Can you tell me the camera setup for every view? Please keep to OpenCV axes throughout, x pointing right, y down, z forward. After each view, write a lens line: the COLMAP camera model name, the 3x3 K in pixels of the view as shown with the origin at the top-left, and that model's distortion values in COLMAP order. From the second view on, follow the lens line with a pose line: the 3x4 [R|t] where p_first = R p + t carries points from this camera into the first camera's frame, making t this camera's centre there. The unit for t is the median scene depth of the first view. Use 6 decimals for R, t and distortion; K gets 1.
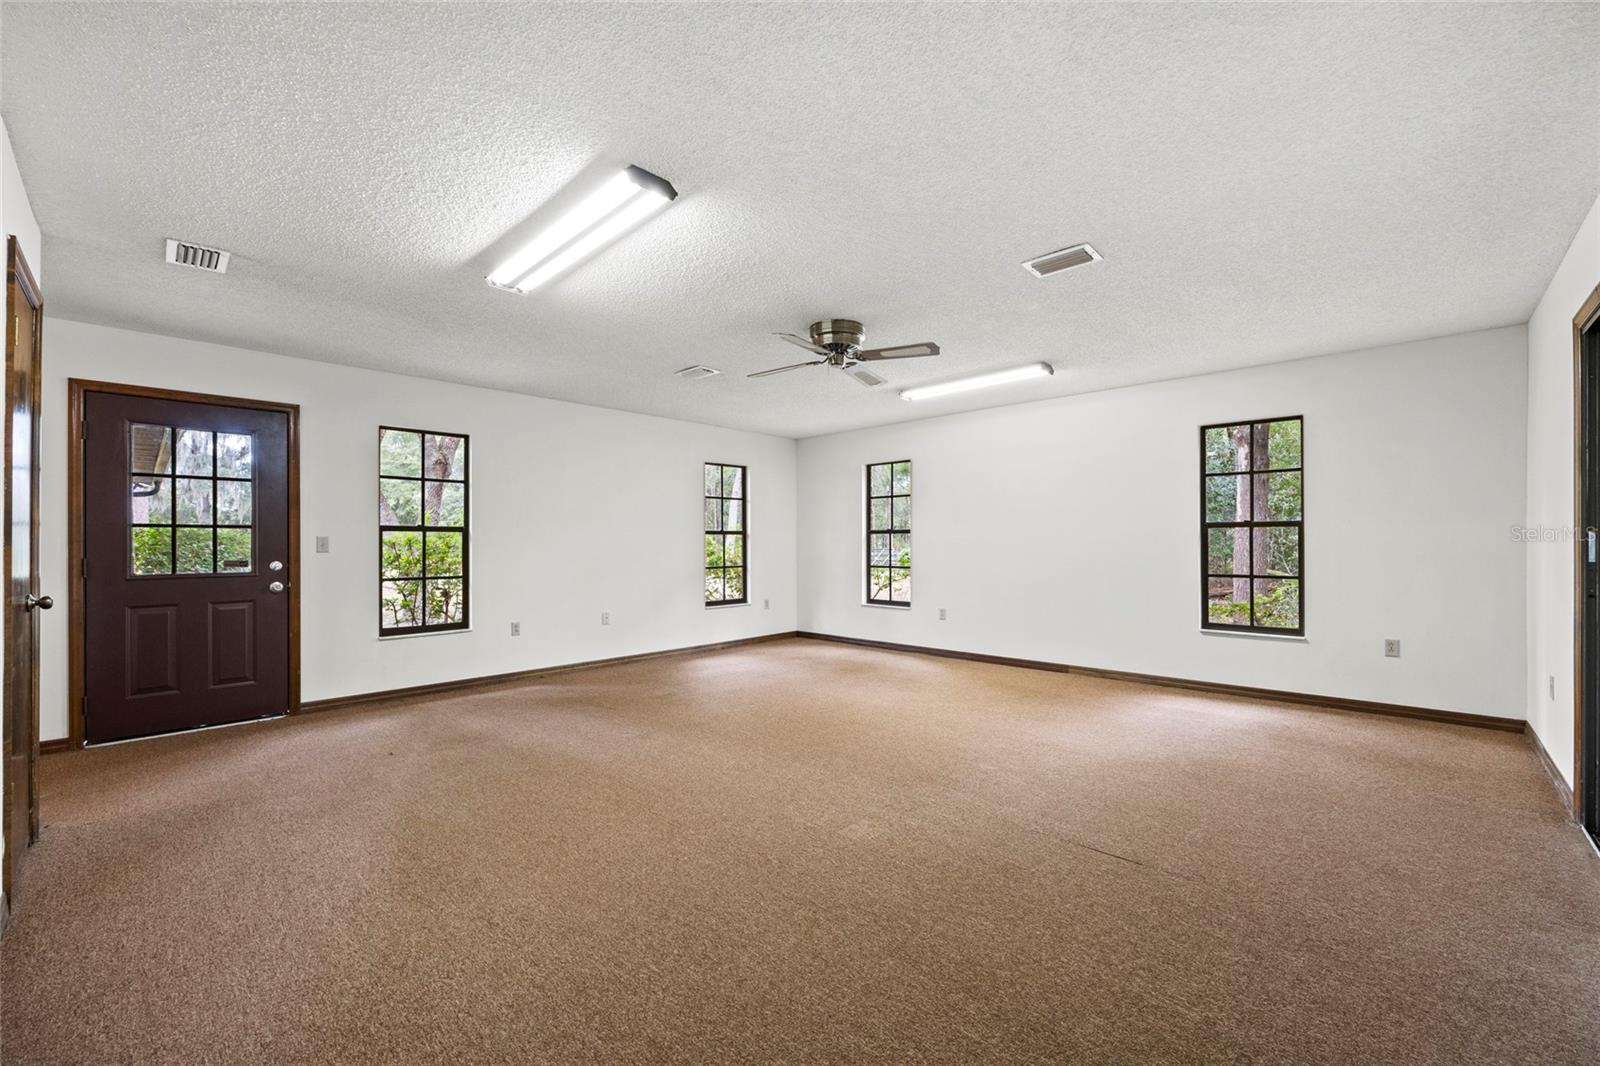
lens RADIAL K [[639.0, 0, 804.4], [0, 639.0, 540.5], [0, 0, 1]] dist [-0.005799, 0.000580]
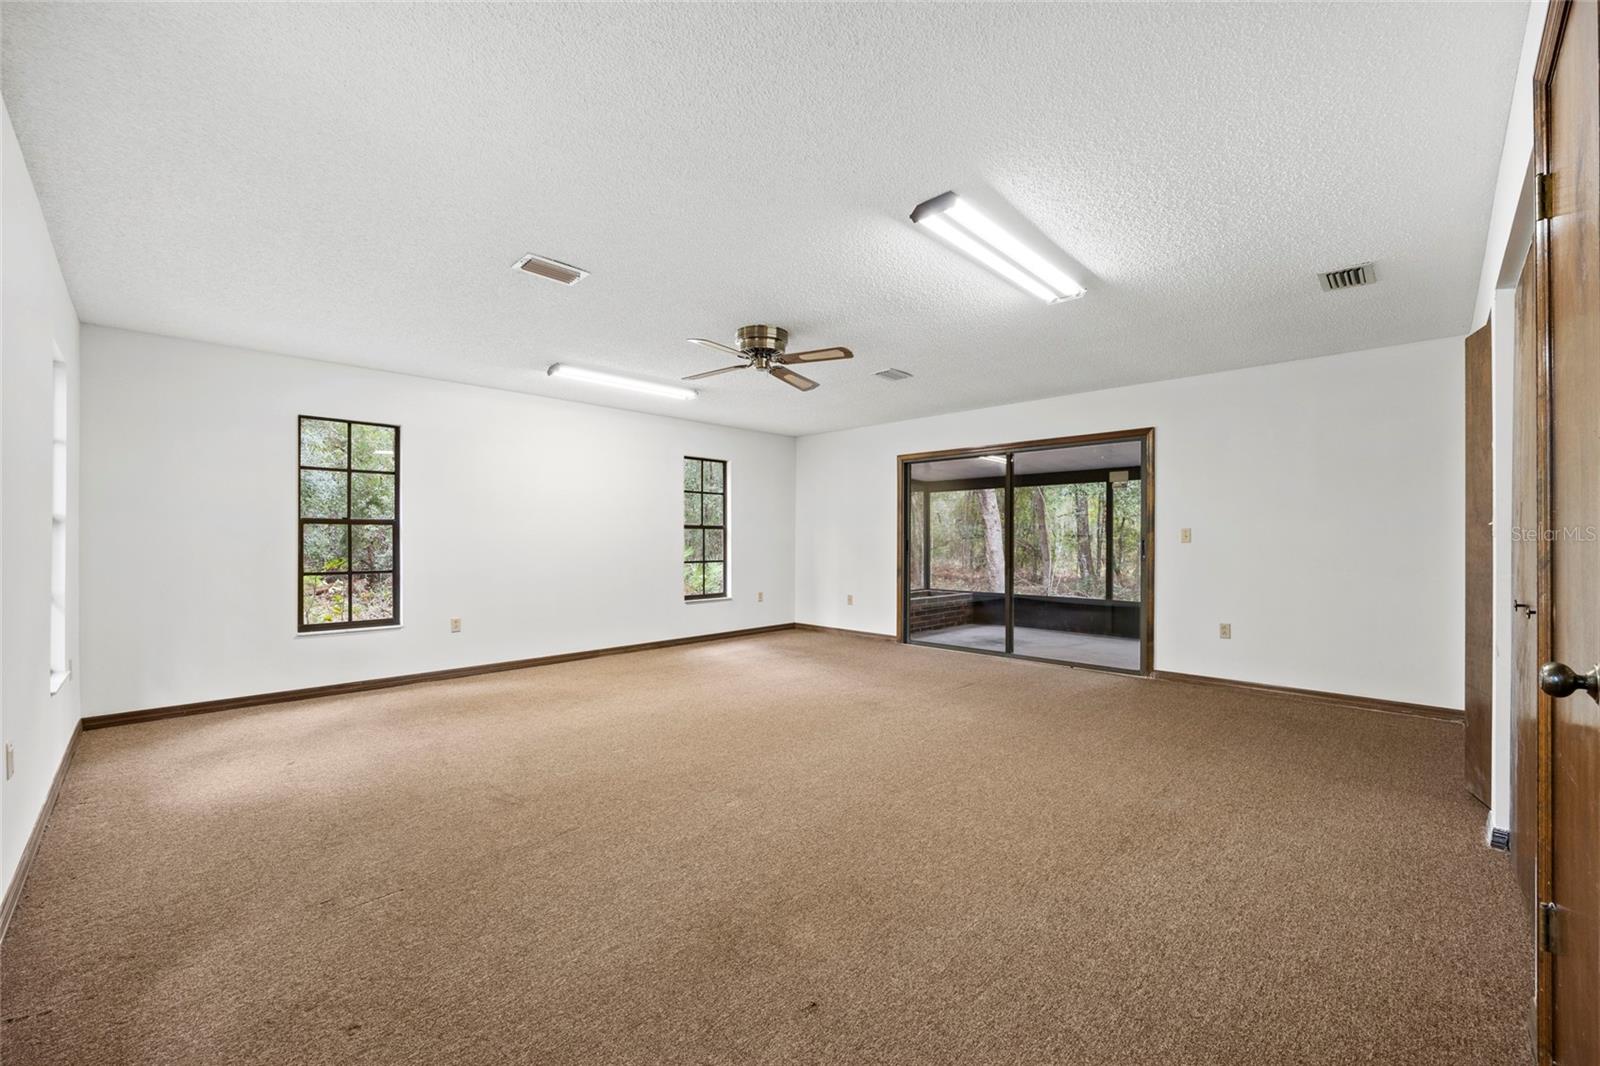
lens RADIAL K [[639.0, 0, 806.7], [0, 639.0, 539.0], [0, 0, 1]] dist [-0.005799, 0.000580]
pose [[0.011412, 0.002697, 0.999931, -0.886119], [-0.004966, 0.999984, -0.002641, 0.007538], [-0.999923, -0.004935, 0.011426, 0.809962]]
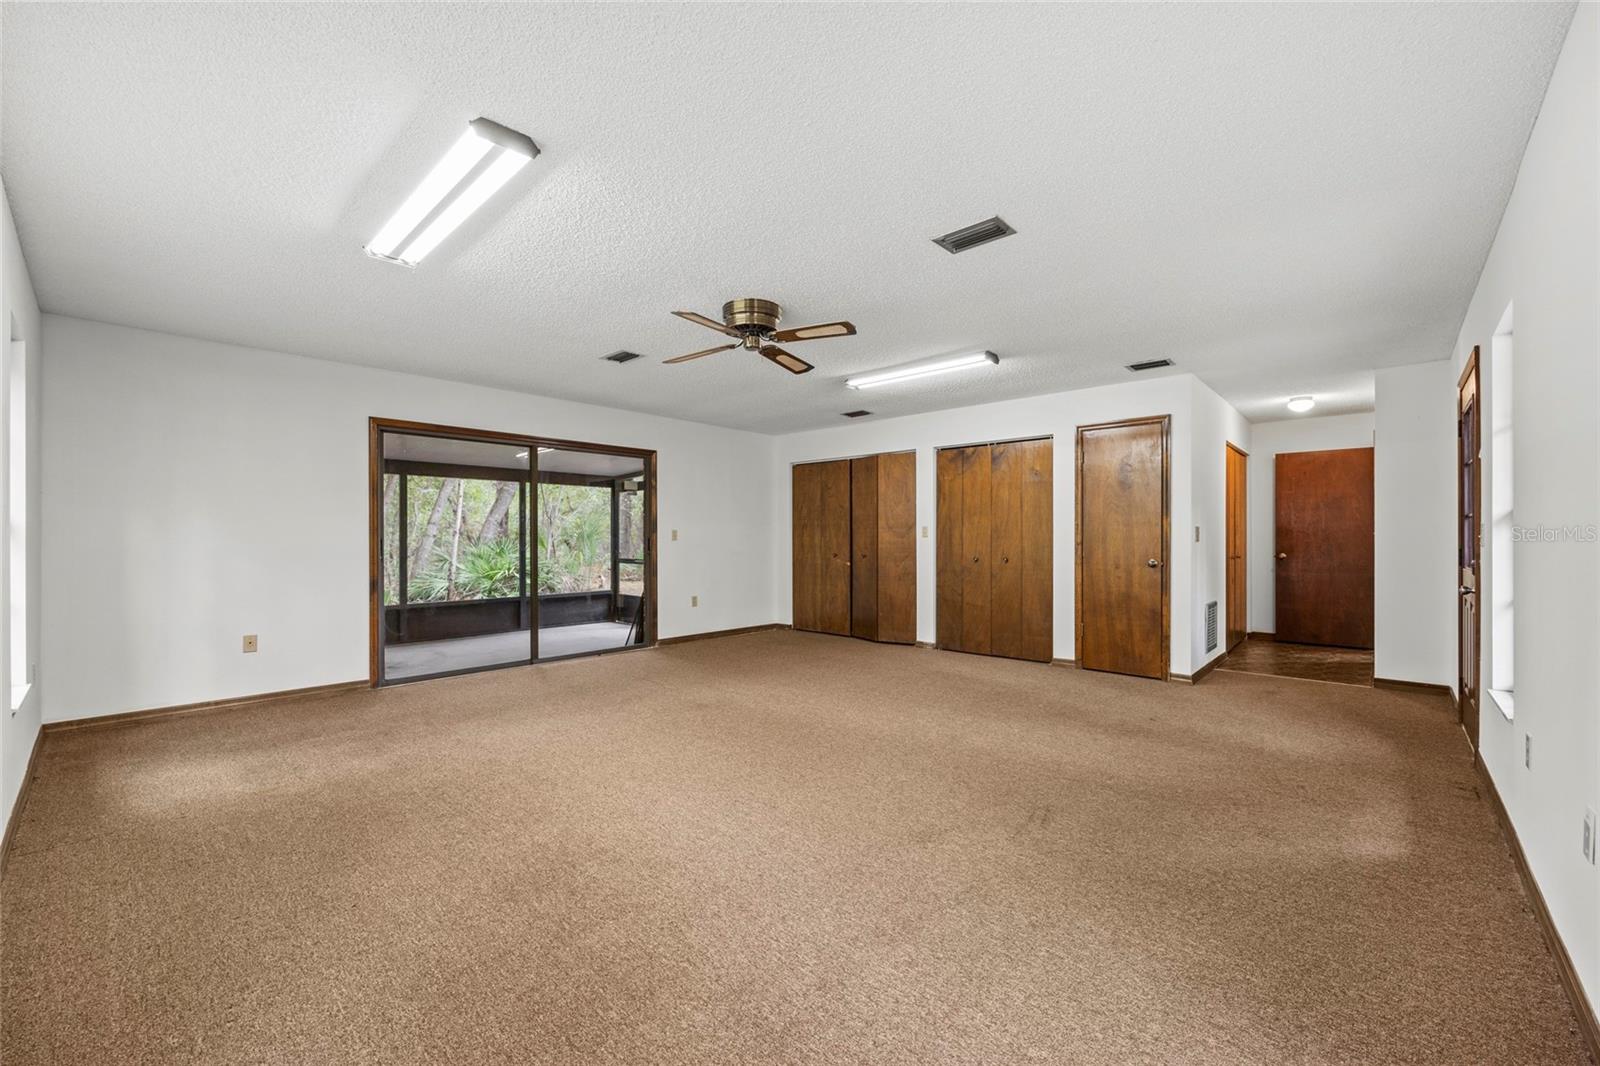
lens RADIAL K [[639.0, 0, 806.7], [0, 639.0, 532.6], [0, 0, 1]] dist [-0.005799, 0.000580]
pose [[-0.999732, 0.003962, -0.022799, -0.006748], [0.004209, 0.999933, -0.010819, 0.008009], [0.022754, -0.010912, -0.999682, 1.723321]]
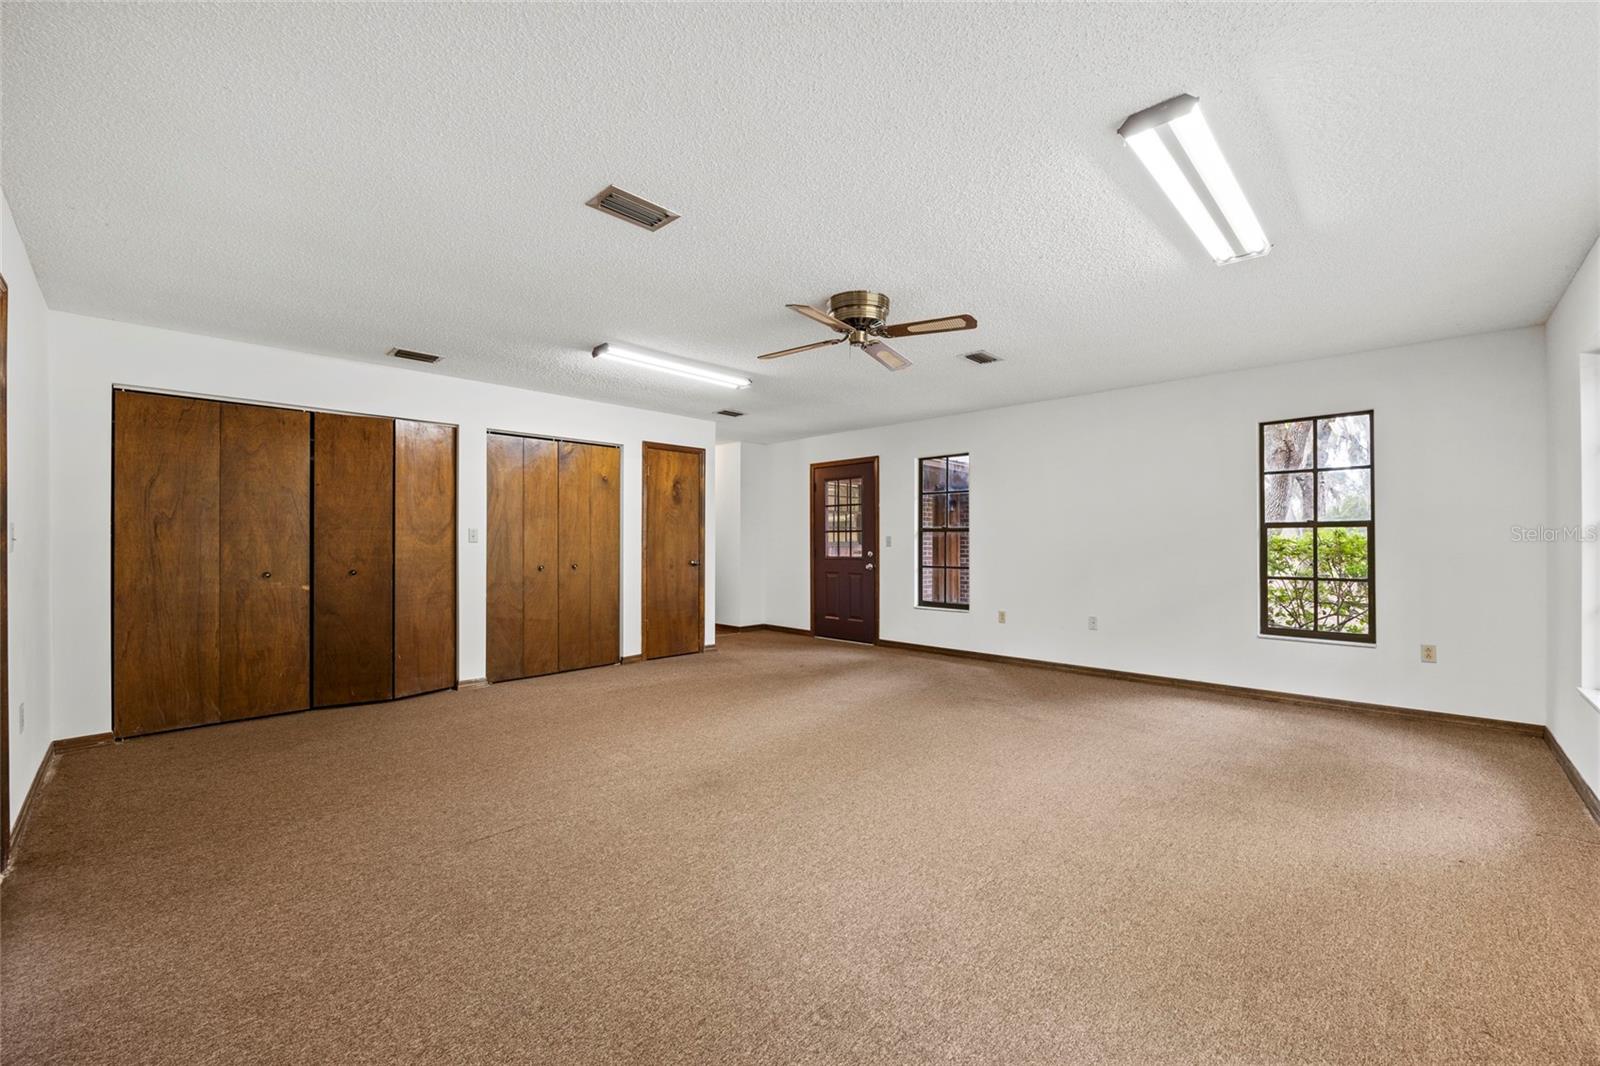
lens RADIAL K [[639.0, 0, 803.3], [0, 639.0, 538.4], [0, 0, 1]] dist [-0.005799, 0.000580]
pose [[-0.003796, -0.001006, -0.999992, 0.833772], [0.004181, 0.999991, -0.001021, -0.000198], [0.999984, -0.004185, -0.003791, 0.820554]]
